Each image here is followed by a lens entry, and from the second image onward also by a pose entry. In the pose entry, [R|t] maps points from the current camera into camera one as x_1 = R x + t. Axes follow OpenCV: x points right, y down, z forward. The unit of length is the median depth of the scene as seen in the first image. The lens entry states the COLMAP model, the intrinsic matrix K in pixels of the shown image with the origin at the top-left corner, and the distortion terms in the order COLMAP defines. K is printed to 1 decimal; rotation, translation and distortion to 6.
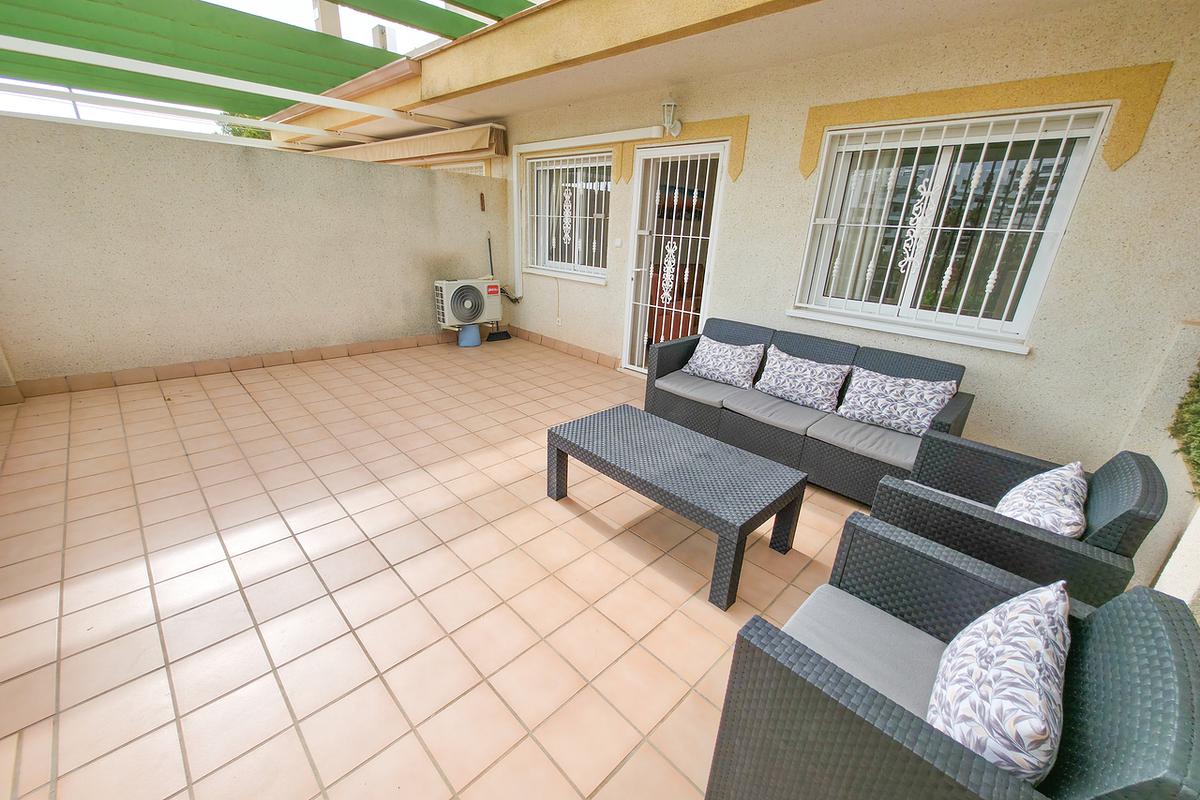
lens RADIAL K [[480.4, 0, 600.5], [0, 480.4, 403.5], [0, 0, 1]] dist [0.002239, -0.000828]
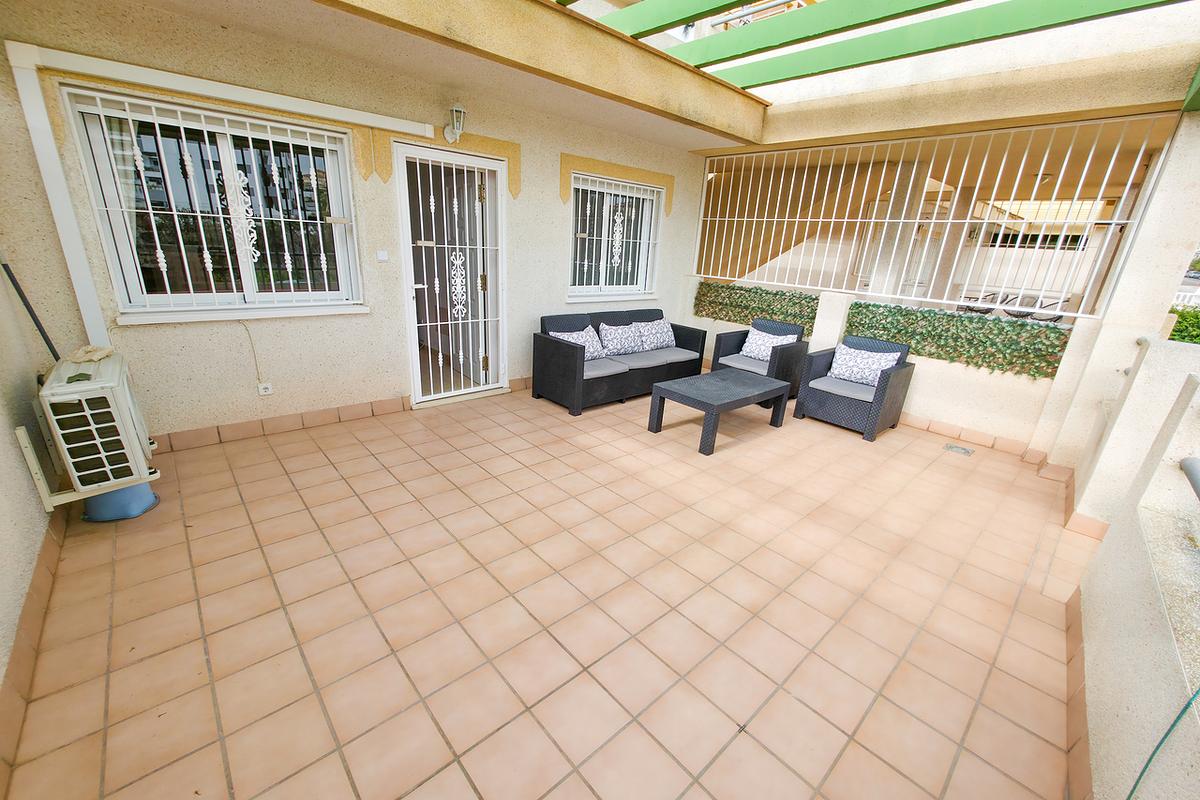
lens RADIAL K [[480.4, 0, 602.8], [0, 480.4, 403.6], [0, 0, 1]] dist [0.002239, -0.000828]
pose [[0.041440, -0.357558, 0.932971, -0.841774], [0.297630, 0.895799, 0.330092, -0.298350], [-0.953781, 0.264002, 0.143541, 0.670587]]
